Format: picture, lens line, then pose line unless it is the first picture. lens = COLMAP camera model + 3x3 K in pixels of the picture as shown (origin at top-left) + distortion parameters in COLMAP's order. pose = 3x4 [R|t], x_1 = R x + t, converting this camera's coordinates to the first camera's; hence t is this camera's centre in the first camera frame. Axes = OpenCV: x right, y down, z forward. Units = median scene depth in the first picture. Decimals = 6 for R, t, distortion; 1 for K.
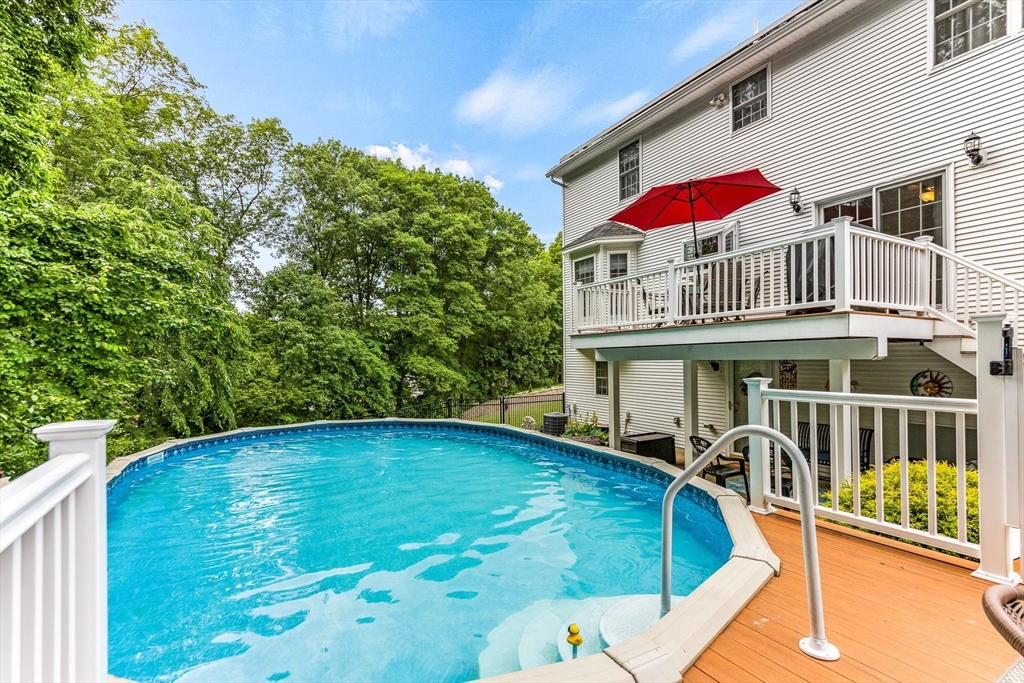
lens RADIAL K [[491.1, 0, 510.7], [0, 491.1, 349.3], [0, 0, 1]] dist [0.003646, 0.001857]
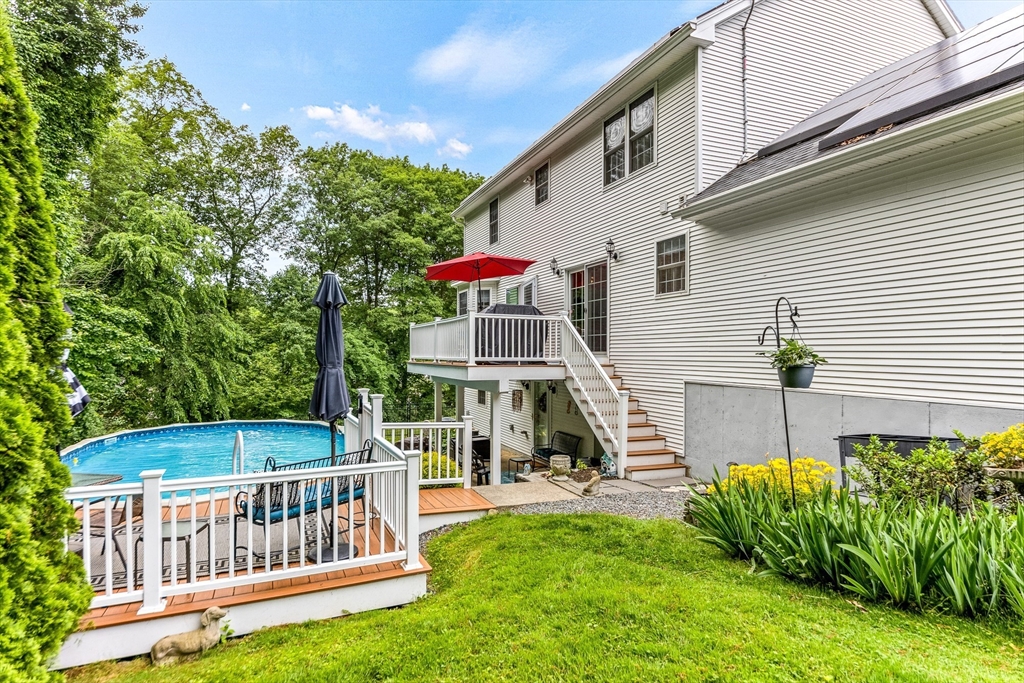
lens RADIAL K [[567.1, 0, 515.3], [0, 567.1, 340.4], [0, 0, 1]] dist [-0.005951, 0.002212]
pose [[0.992349, 0.009910, -0.123066, 0.162211], [-0.009269, 0.999940, 0.005780, -0.026487], [0.123116, -0.004595, 0.992382, -0.136593]]
